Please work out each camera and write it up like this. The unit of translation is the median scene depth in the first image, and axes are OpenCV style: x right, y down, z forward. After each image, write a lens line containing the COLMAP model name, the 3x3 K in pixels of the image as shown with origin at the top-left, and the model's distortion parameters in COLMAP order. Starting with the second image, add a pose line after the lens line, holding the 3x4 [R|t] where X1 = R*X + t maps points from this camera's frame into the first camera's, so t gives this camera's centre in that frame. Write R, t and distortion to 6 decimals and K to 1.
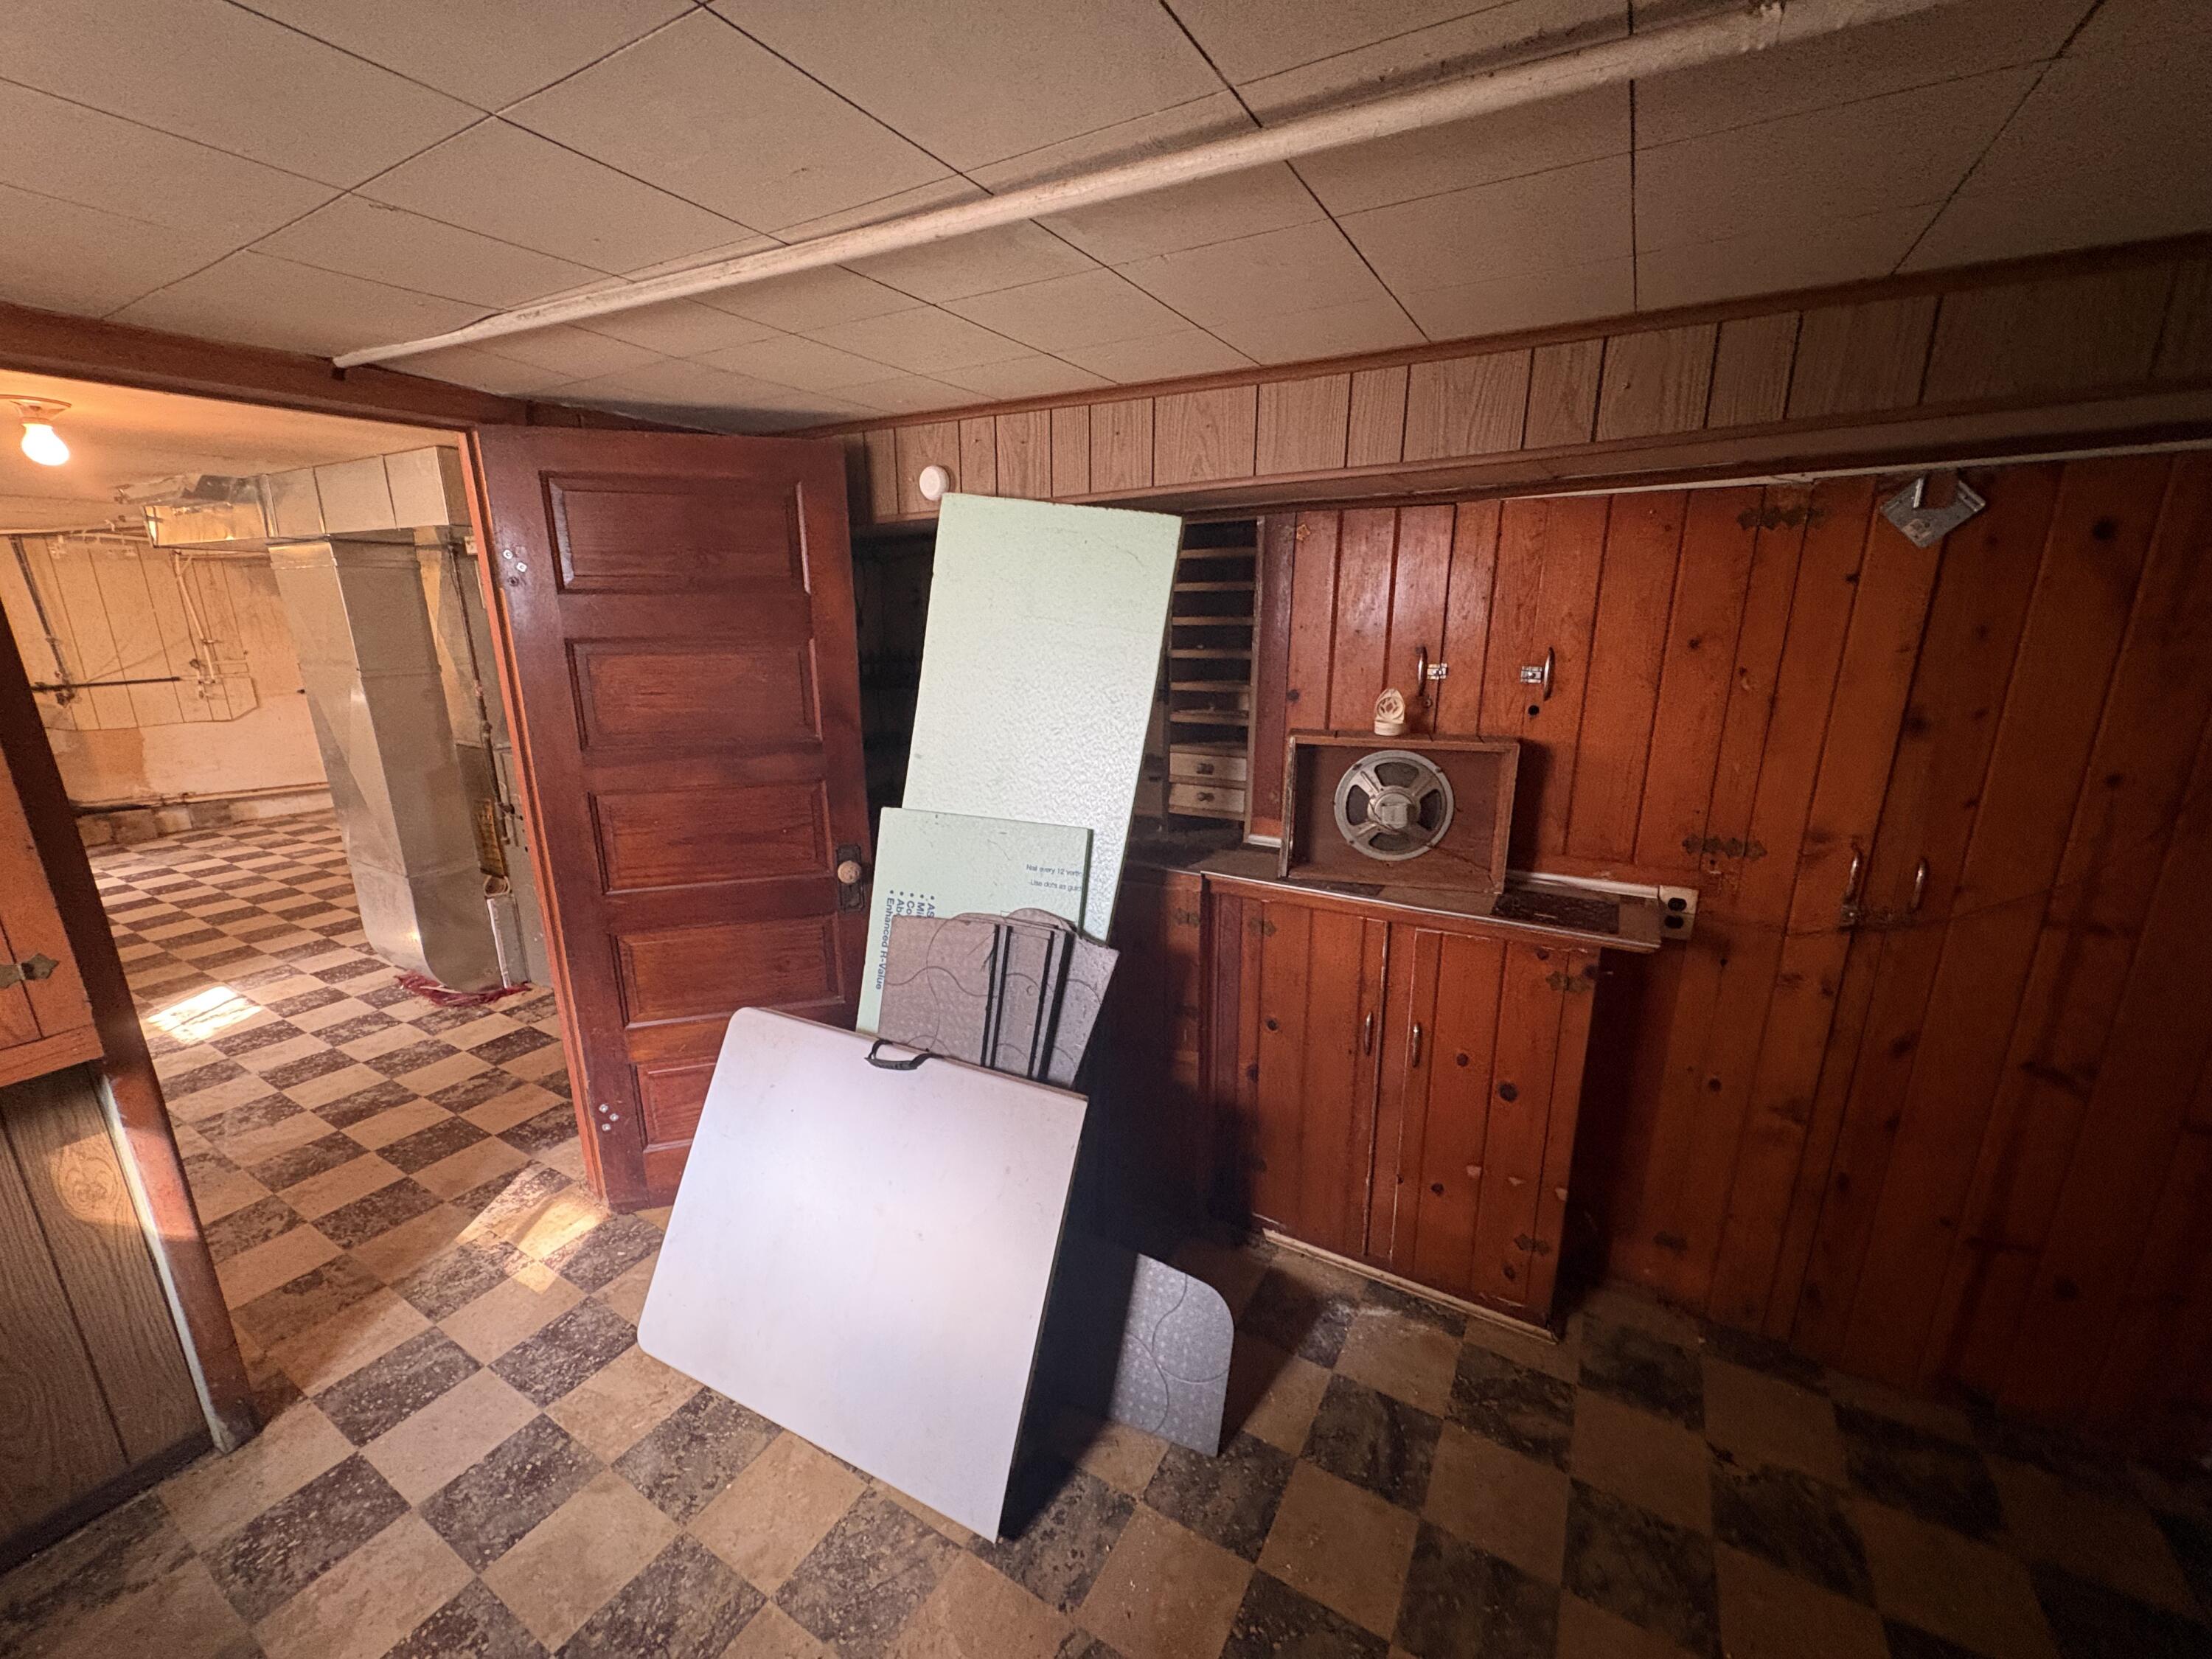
lens RADIAL K [[879.8, 0, 1106.0], [0, 879.8, 829.5], [0, 0, 1]] dist [-0.000978, 0.000290]
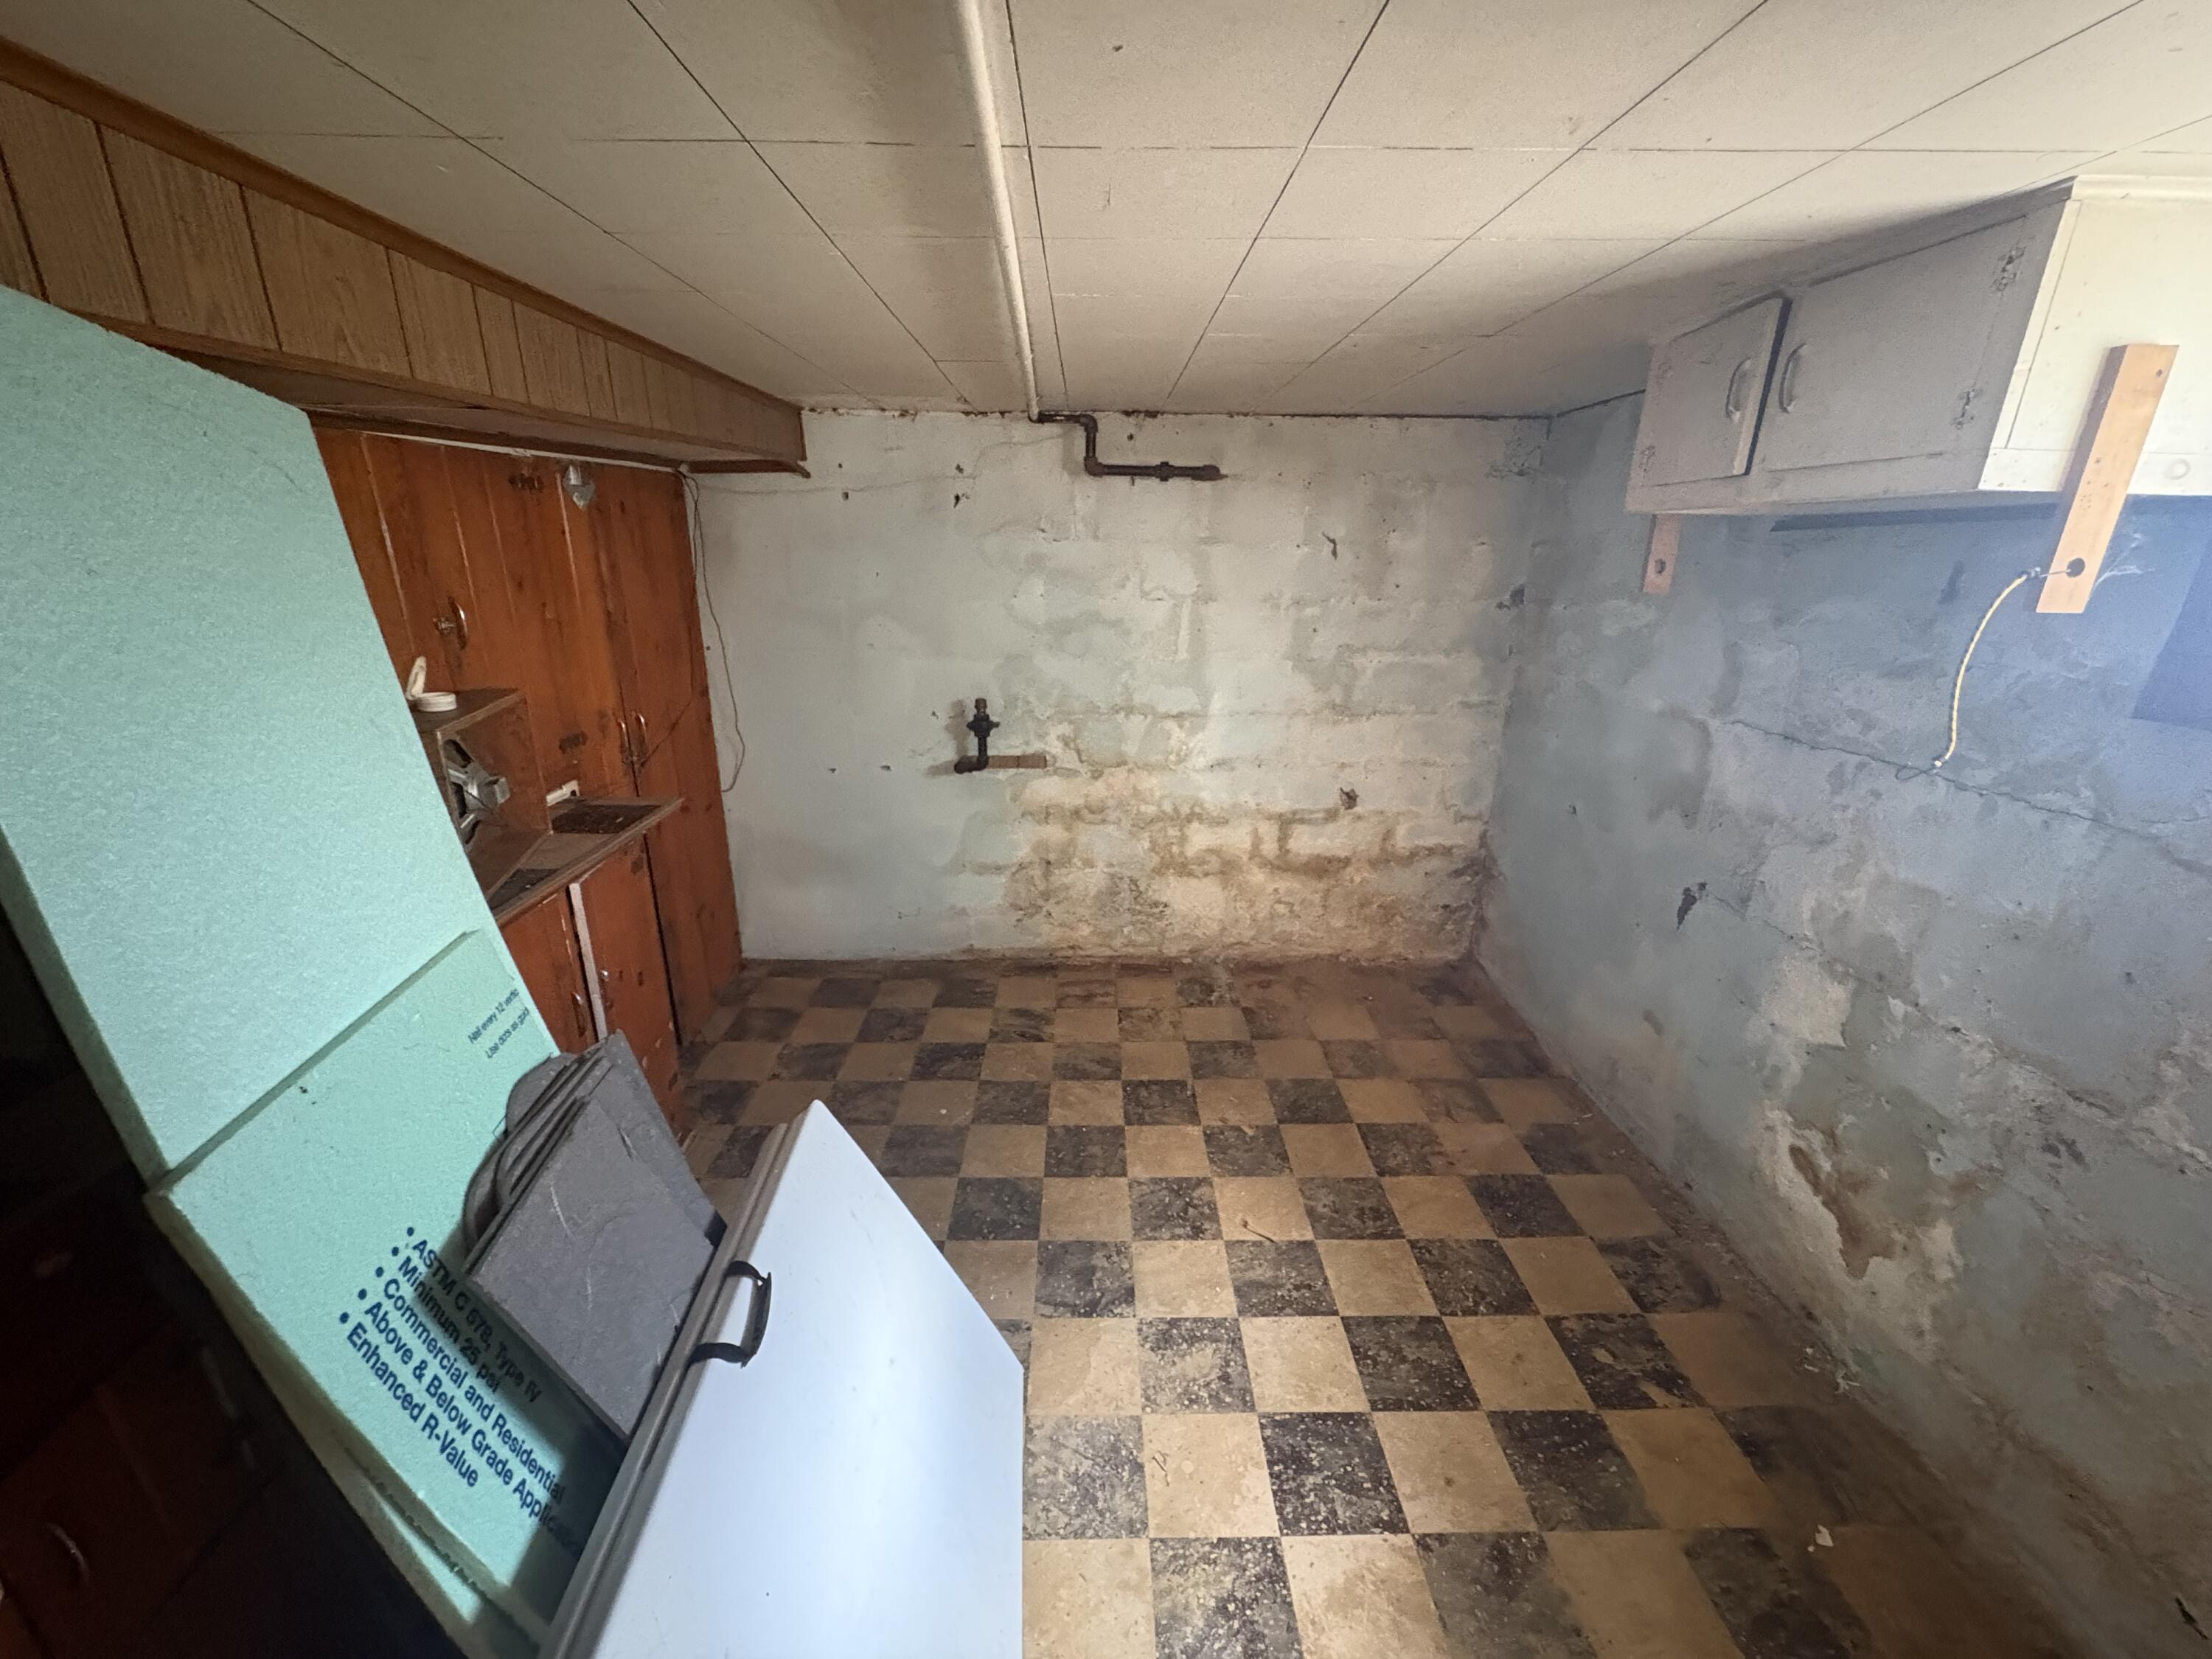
lens RADIAL K [[899.8, 0, 1106.0], [0, 899.8, 829.5], [0, 0, 1]] dist [-0.000636, -0.000022]
pose [[-0.520301, -0.260784, 0.813190, -0.753315], [0.204171, 0.886631, 0.414970, -0.234956], [-0.829217, 0.381939, -0.408070, 0.871614]]
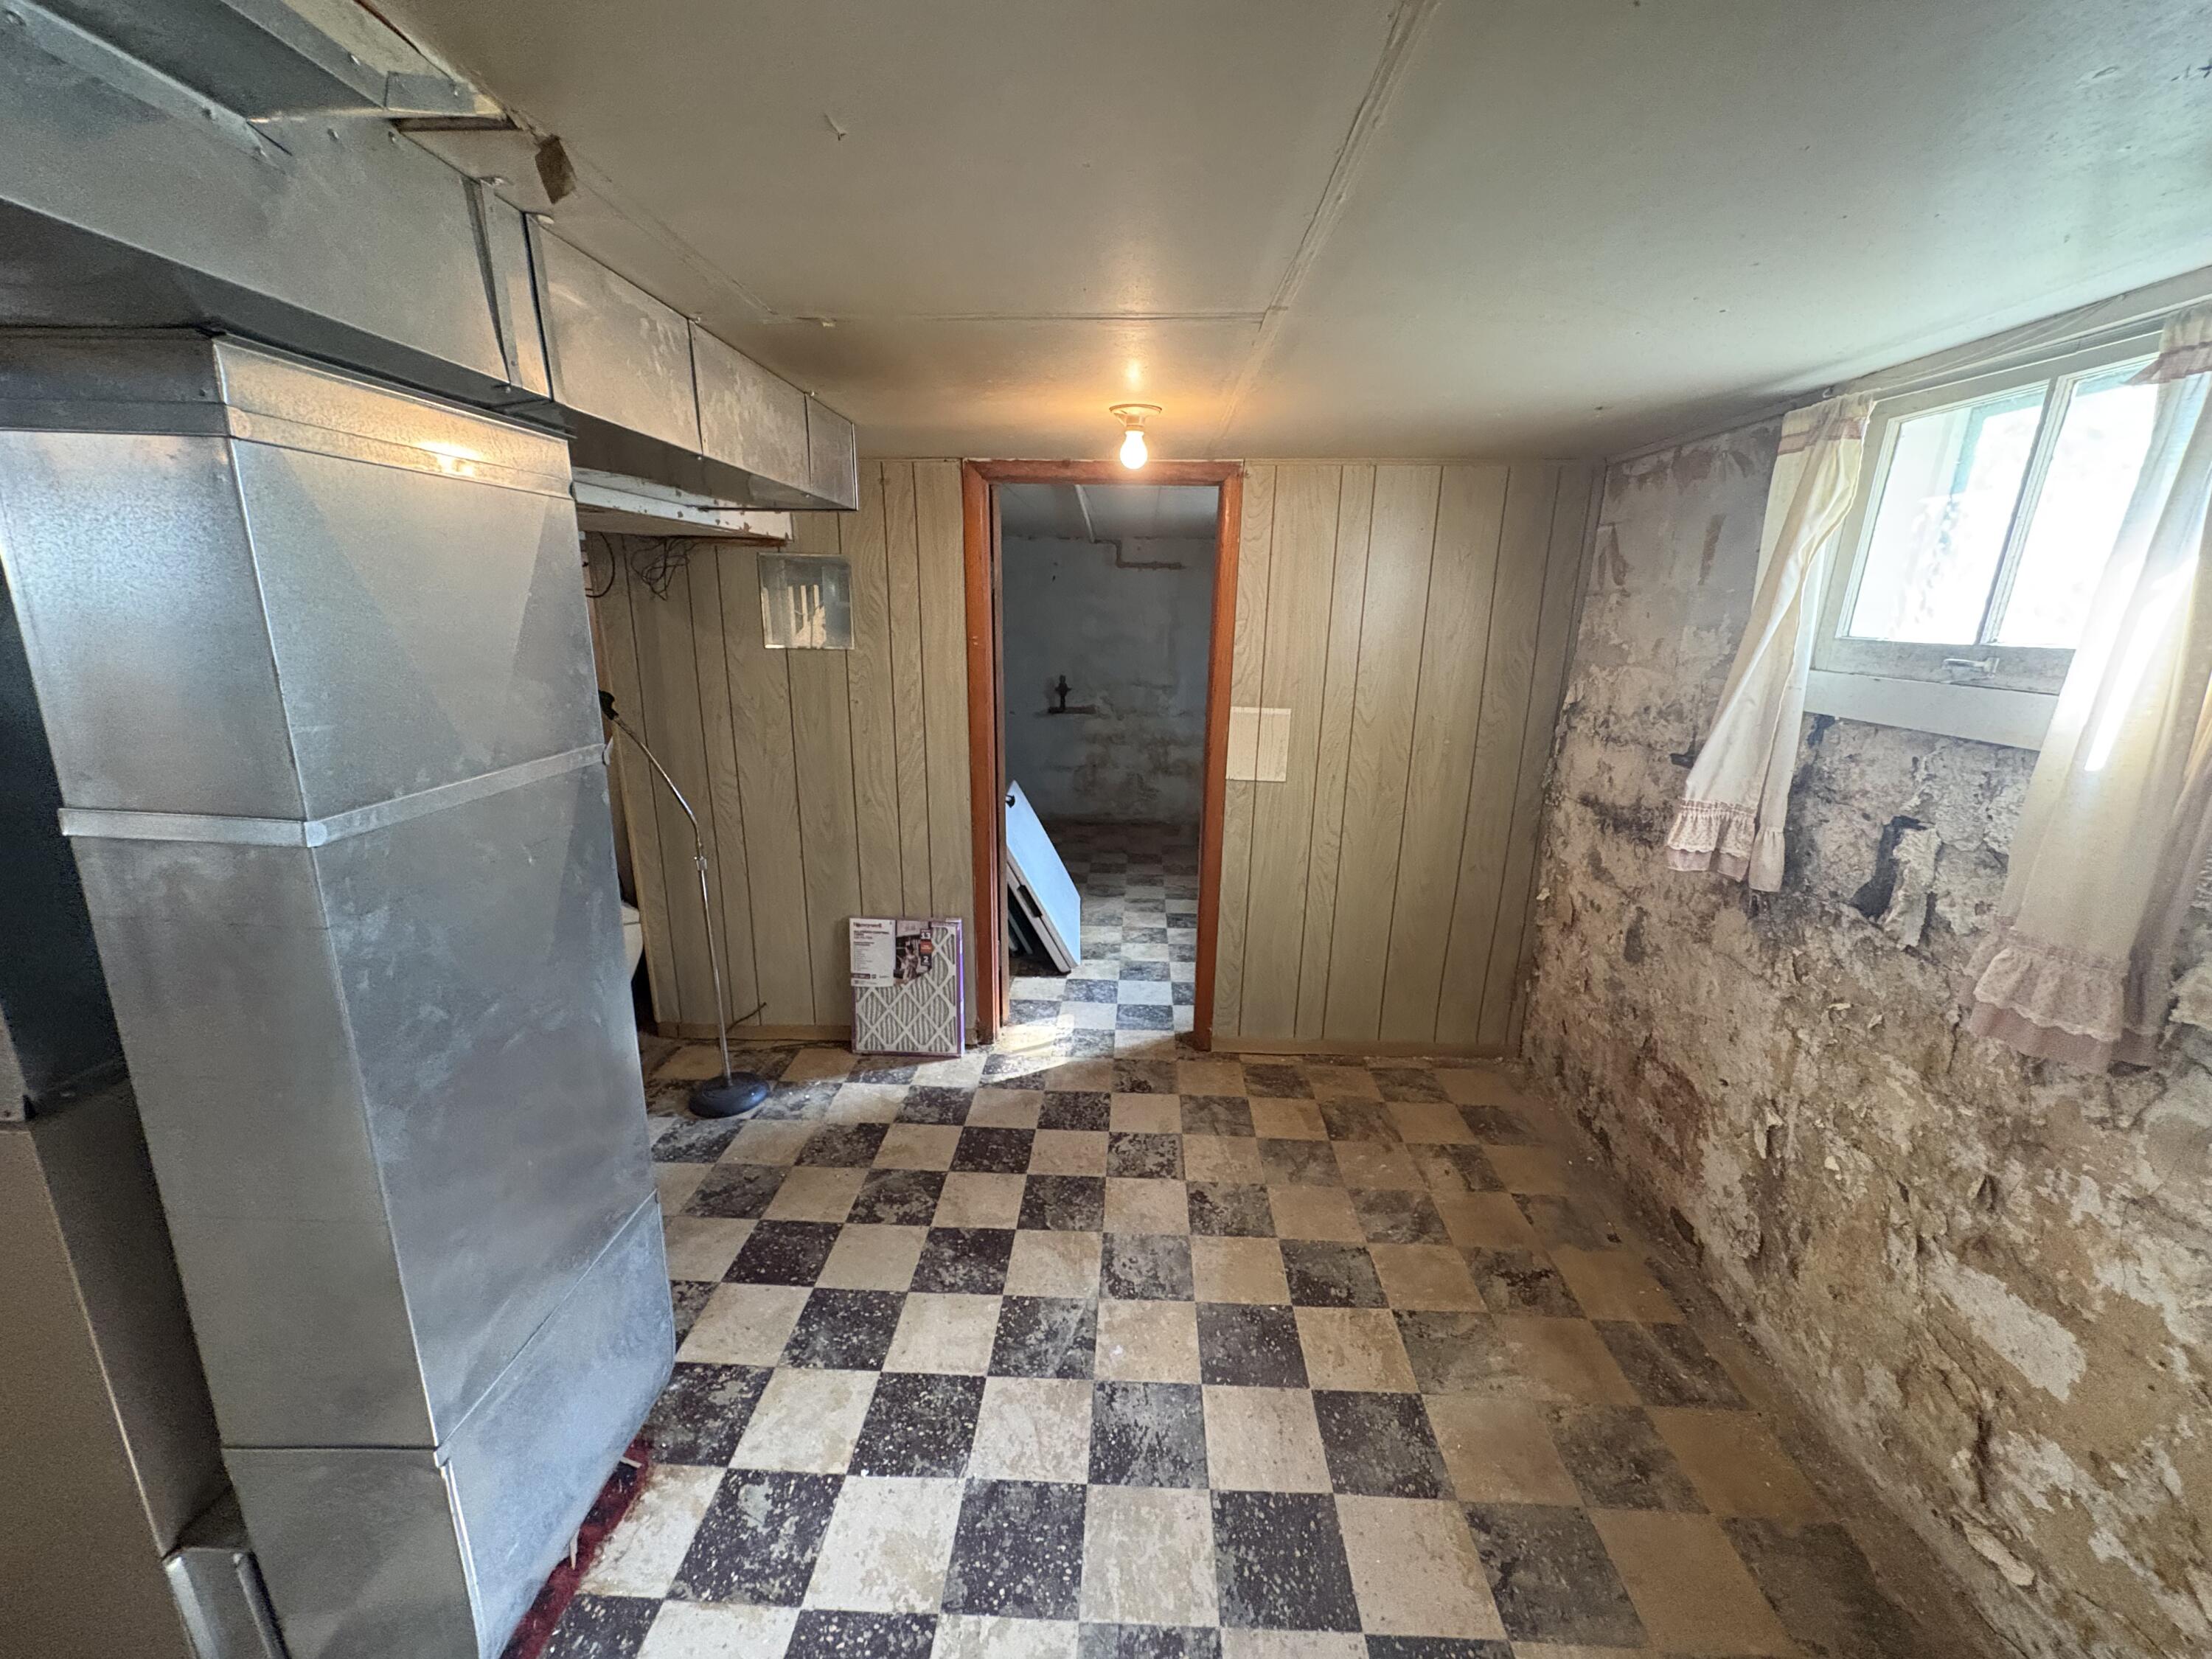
lens RADIAL K [[879.8, 0, 1106.0], [0, 879.8, 829.5], [0, 0, 1]] dist [-0.000978, 0.000290]
pose [[-0.468296, -0.222474, 0.855105, -2.192515], [0.208901, 0.912467, 0.351802, -0.399214], [-0.858522, 0.343379, -0.380829, 1.584178]]
